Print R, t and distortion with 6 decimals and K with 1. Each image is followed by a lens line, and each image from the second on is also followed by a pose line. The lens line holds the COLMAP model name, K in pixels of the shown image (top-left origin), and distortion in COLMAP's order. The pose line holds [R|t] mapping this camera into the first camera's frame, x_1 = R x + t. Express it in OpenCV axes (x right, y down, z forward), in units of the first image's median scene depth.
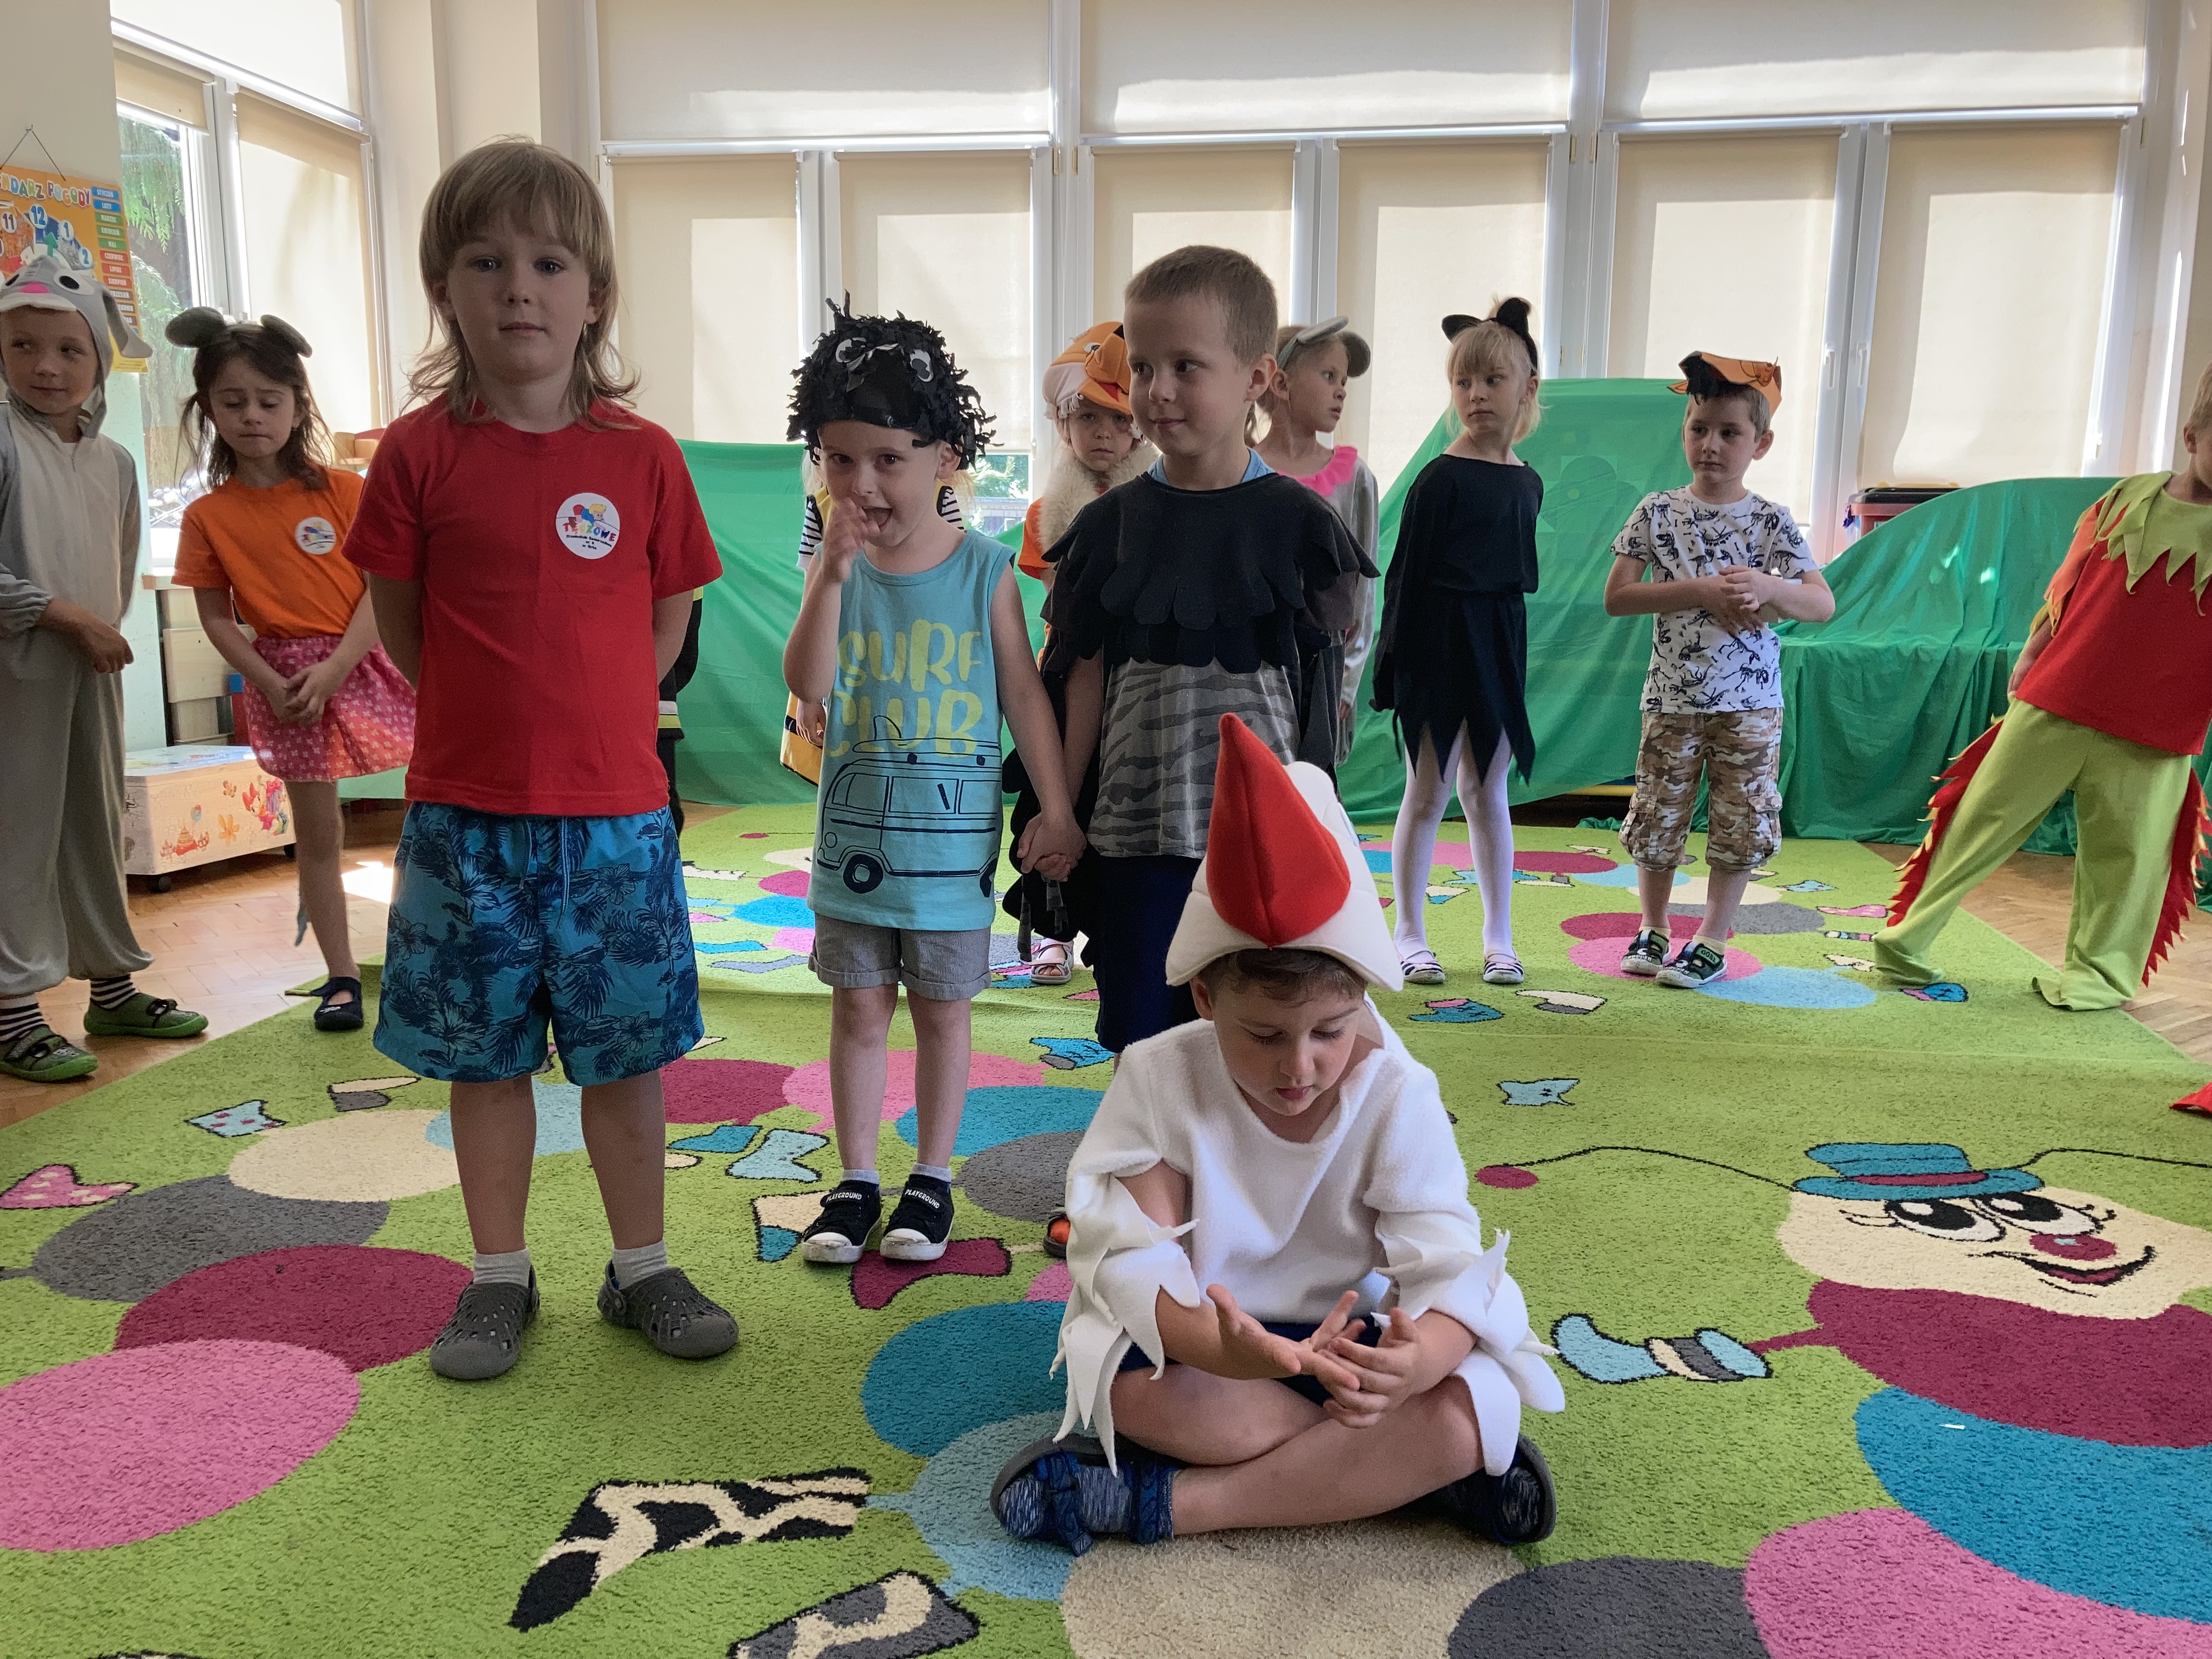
lens RADIAL K [[1830.3, 0, 1103.7], [0, 1830.3, 850.6], [0, 0, 1]] dist [0.007613, 0.011187]
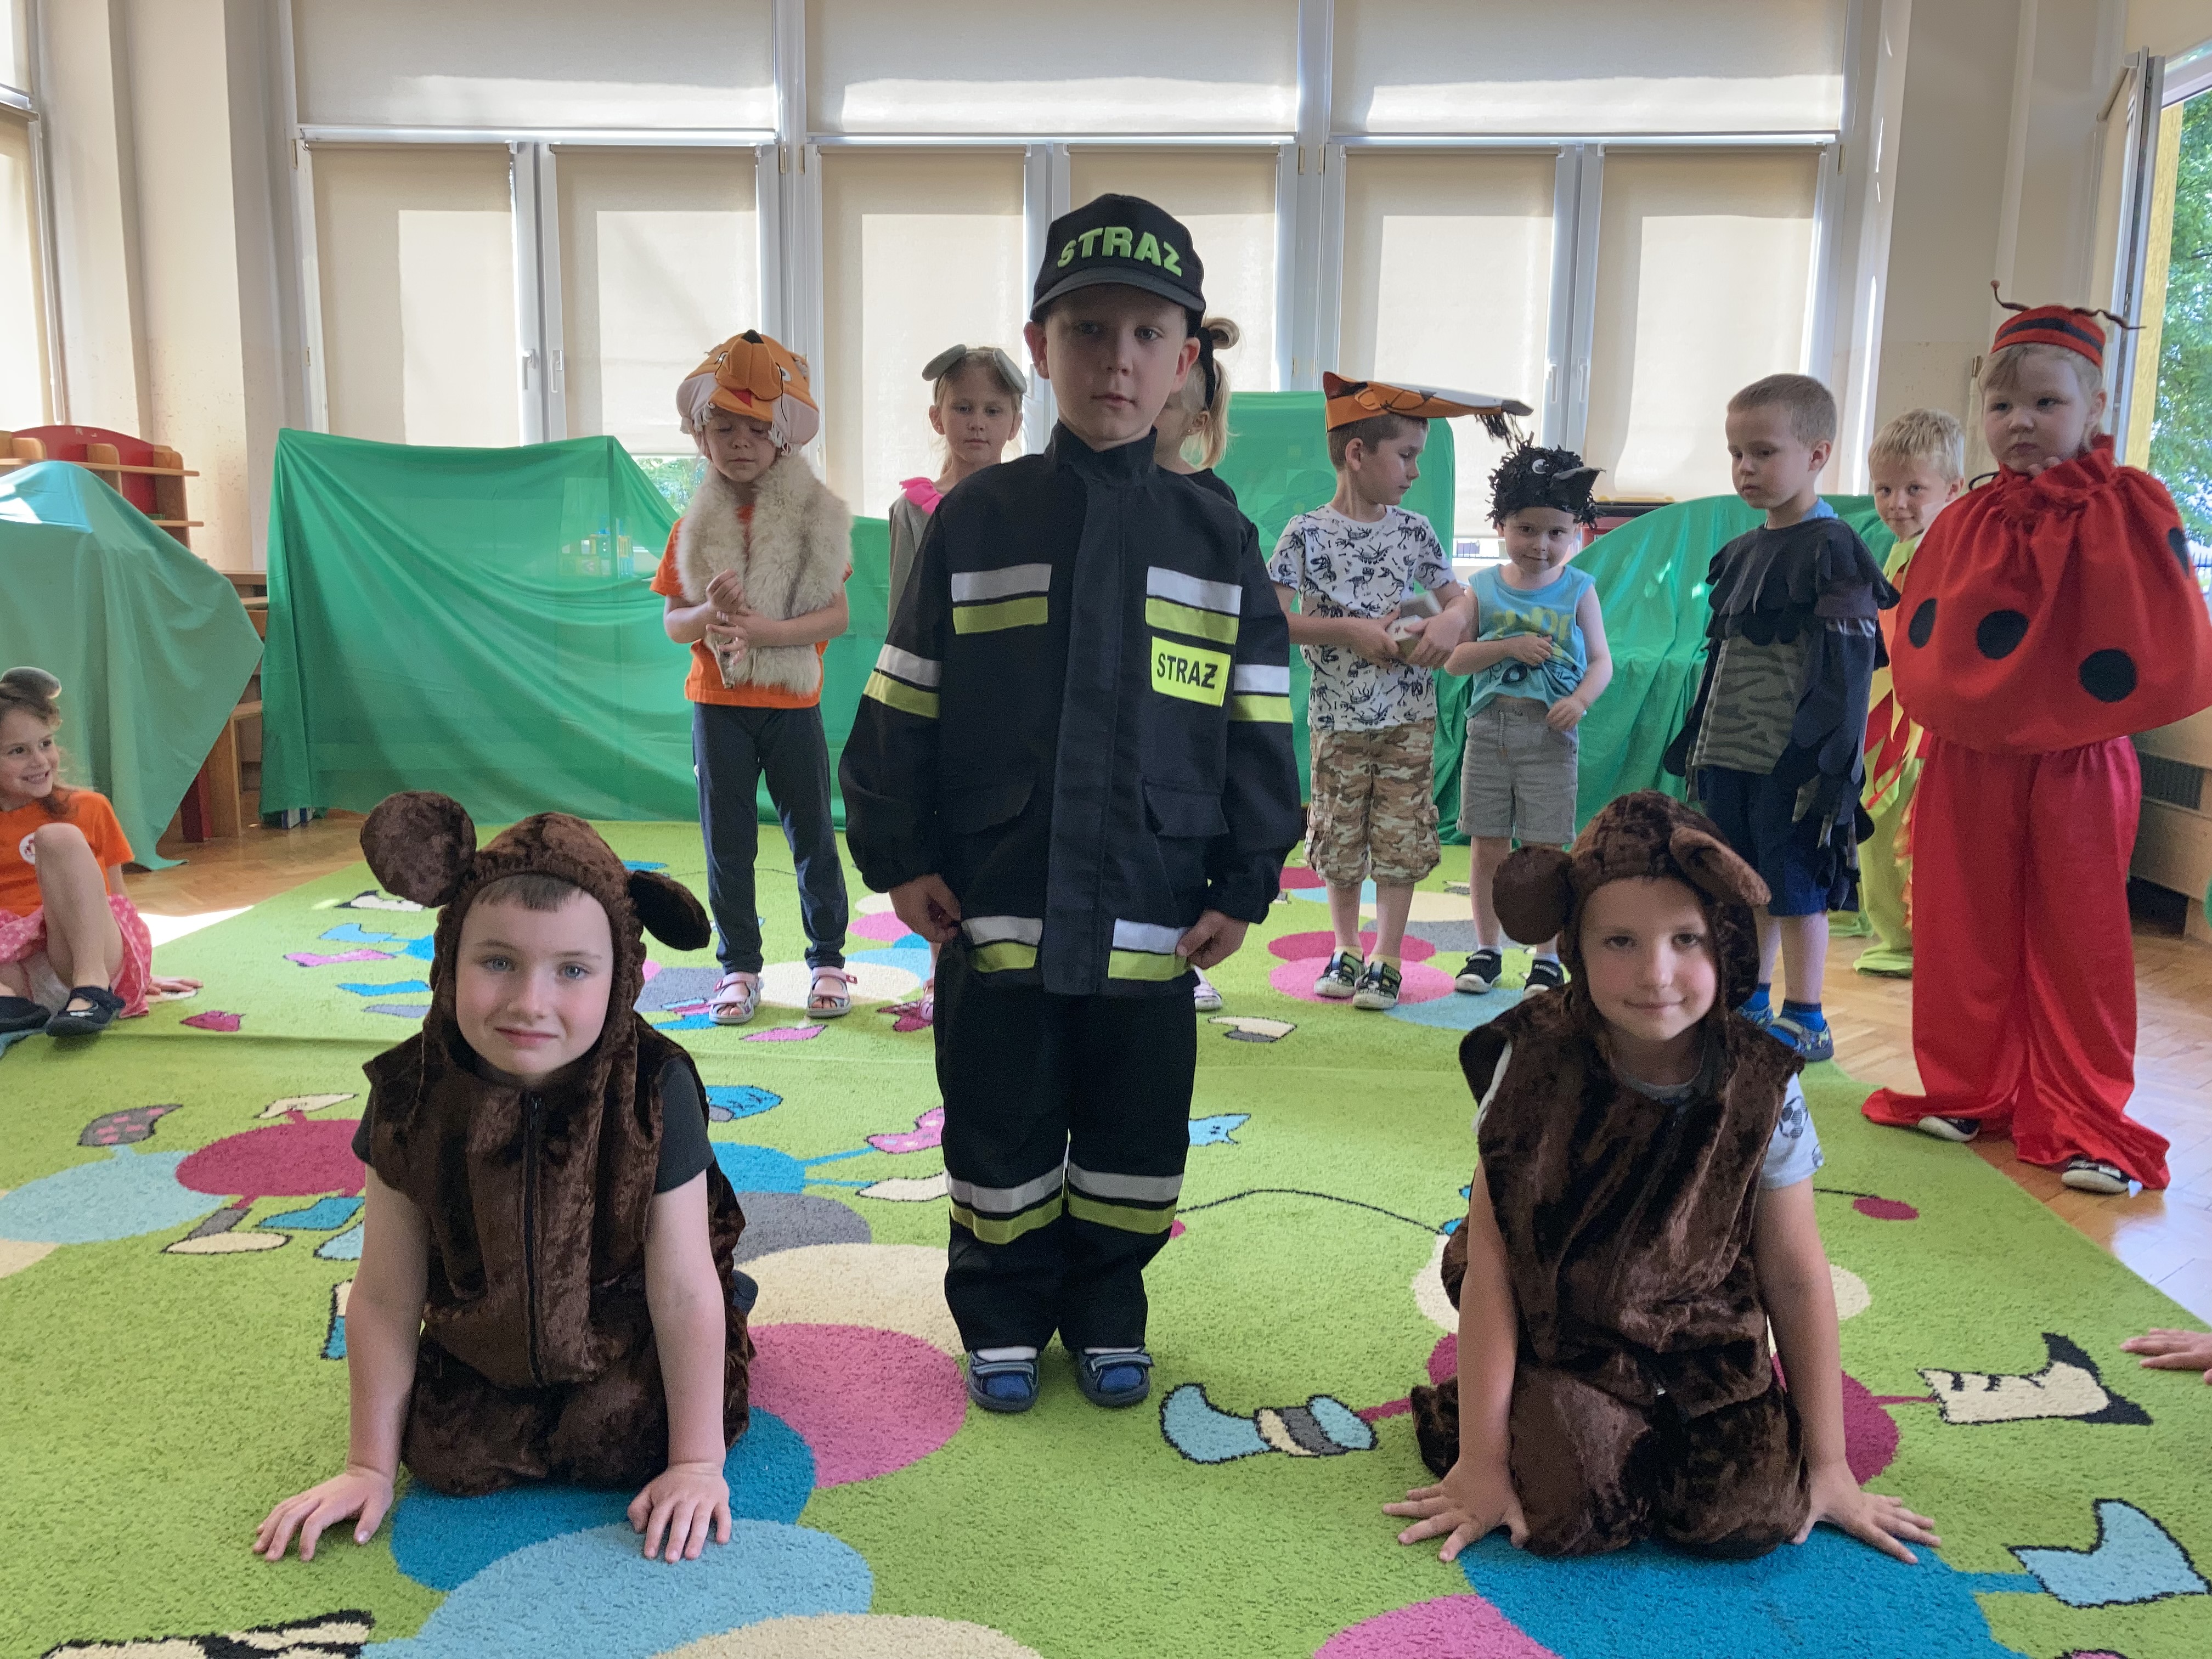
lens RADIAL K [[1829.1, 0, 1095.4], [0, 1829.1, 845.3], [0, 0, 1]] dist [0.004813, 0.015551]
pose [[0.994872, -0.012490, 0.100367, 0.097279], [0.012576, 0.999921, -0.000233, -0.025116], [-0.100357, 0.001494, 0.994950, 0.042705]]
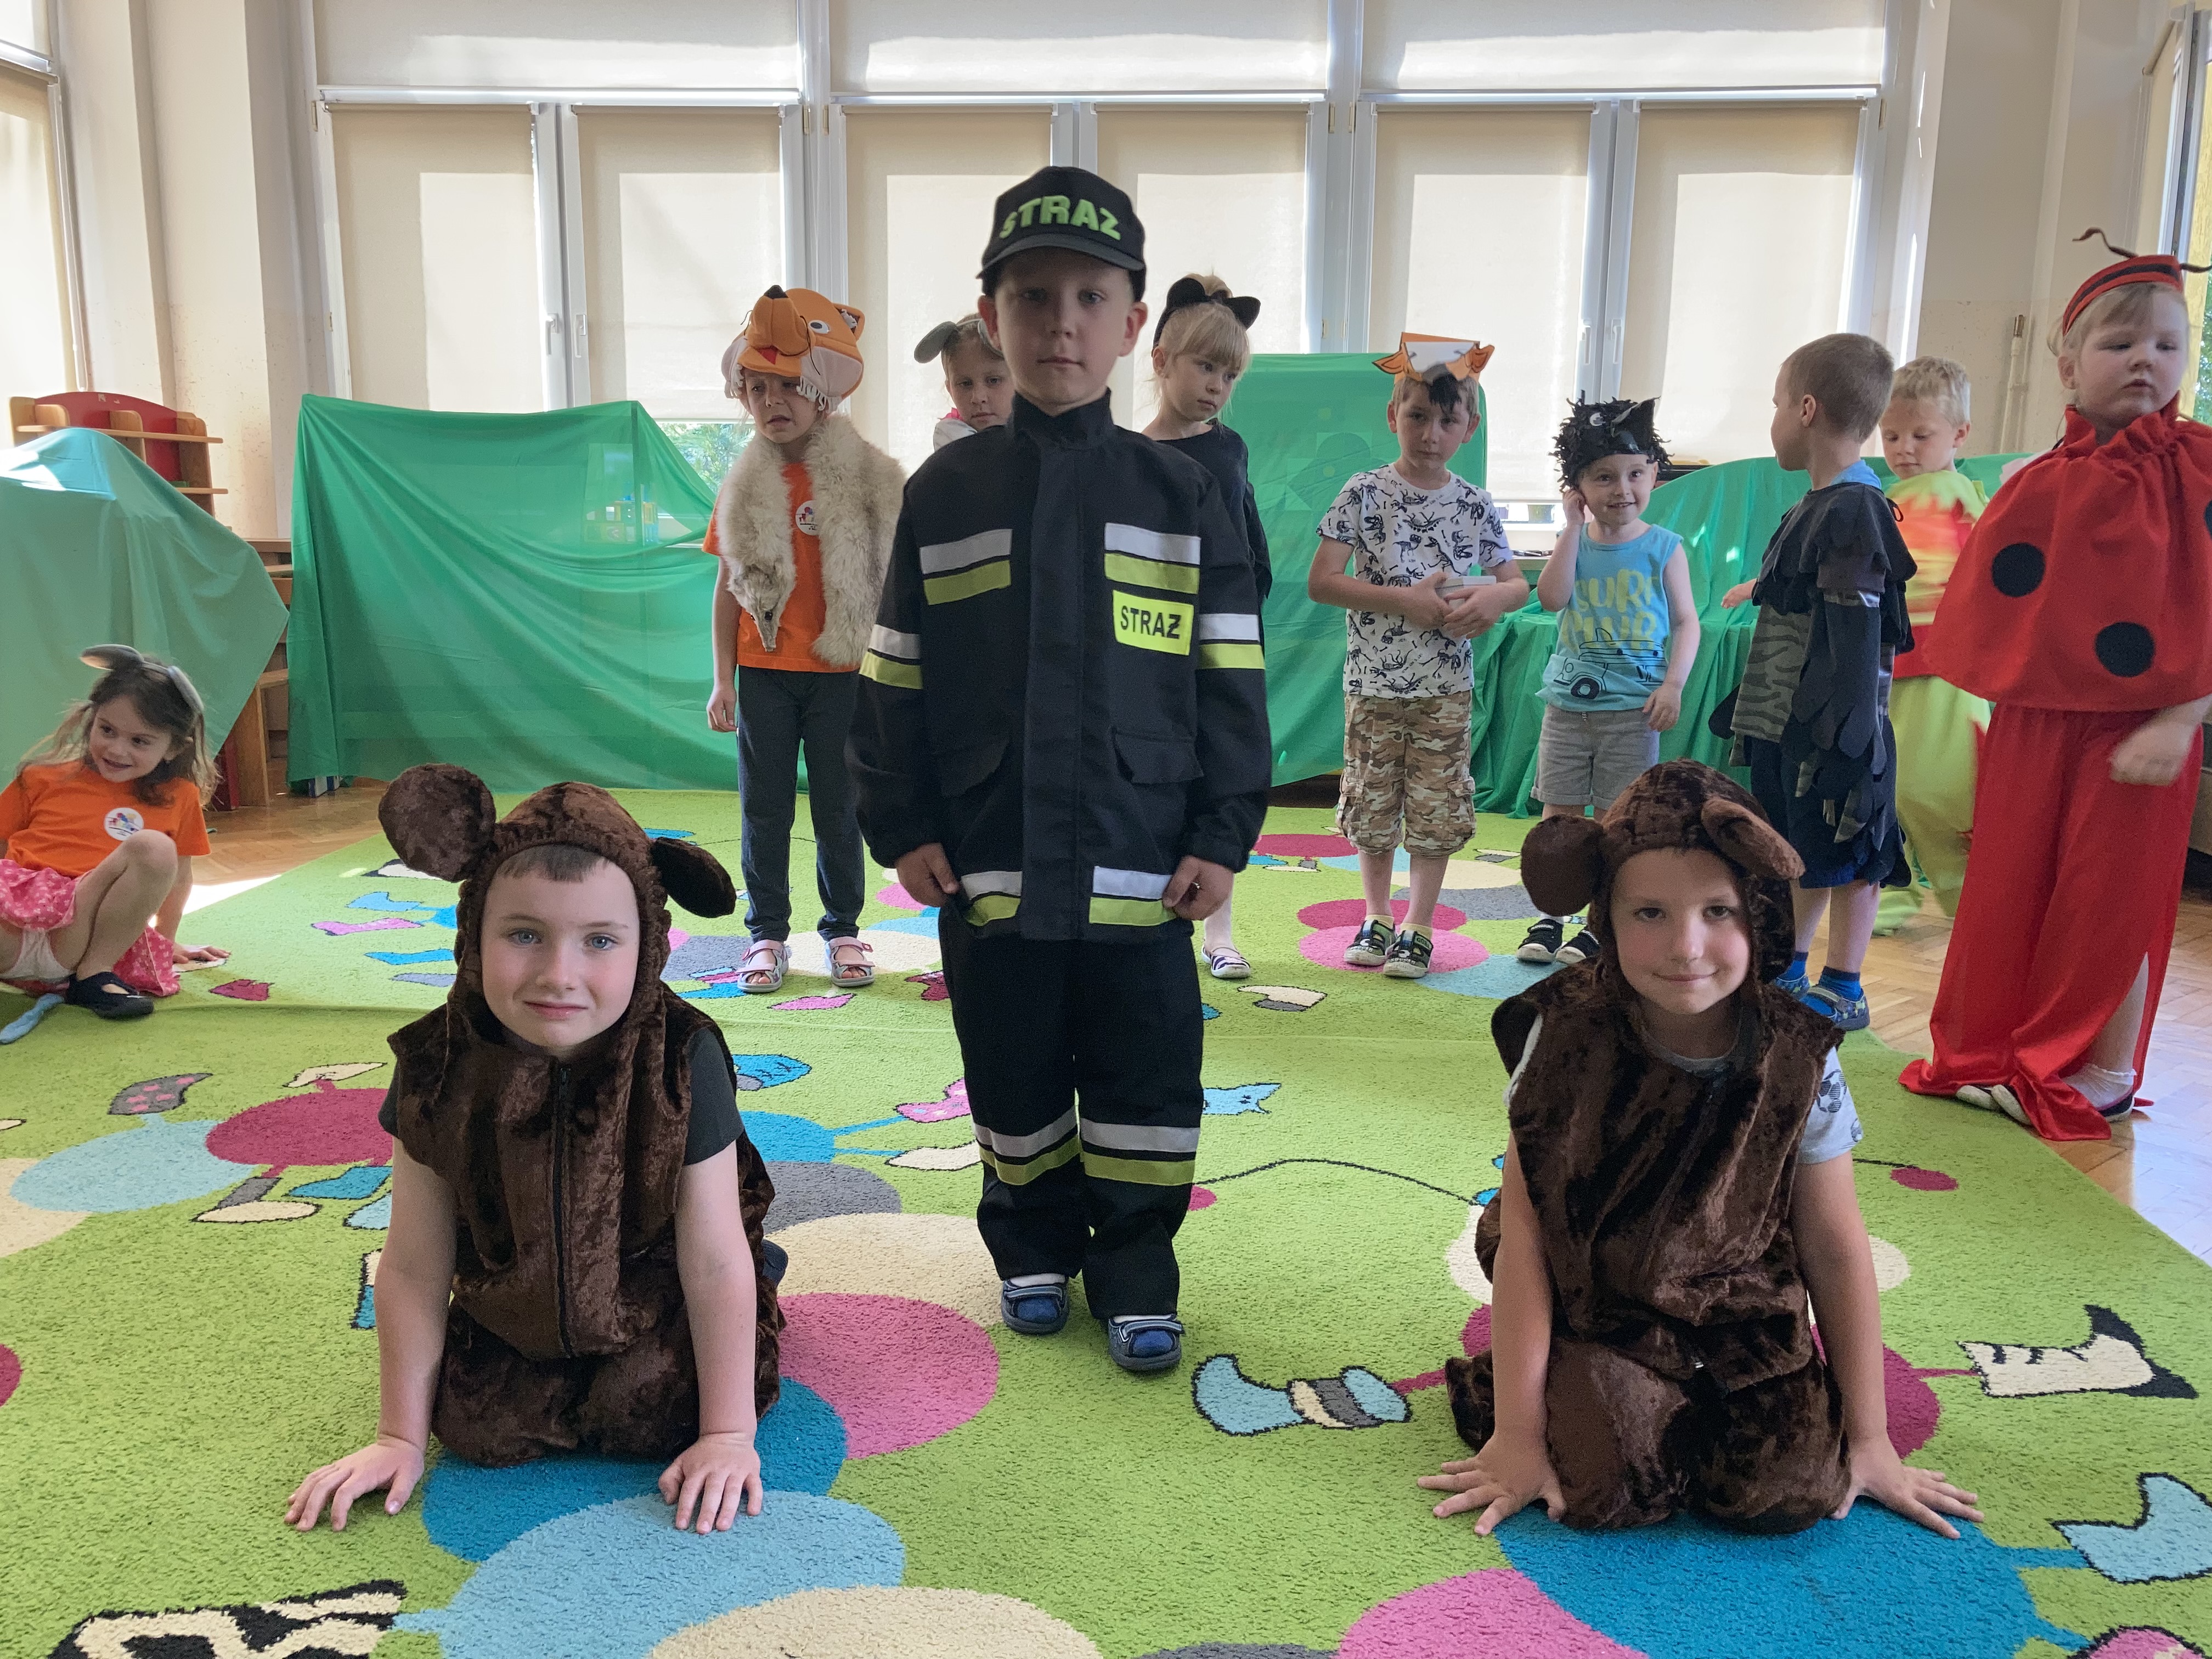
lens RADIAL K [[1830.3, 0, 1103.7], [0, 1830.3, 850.6], [0, 0, 1]] dist [0.007613, 0.011187]
pose [[0.995795, -0.015370, 0.090309, 0.095903], [0.013604, 0.999705, 0.020137, -0.025179], [-0.090592, -0.018824, 0.995710, 0.051658]]
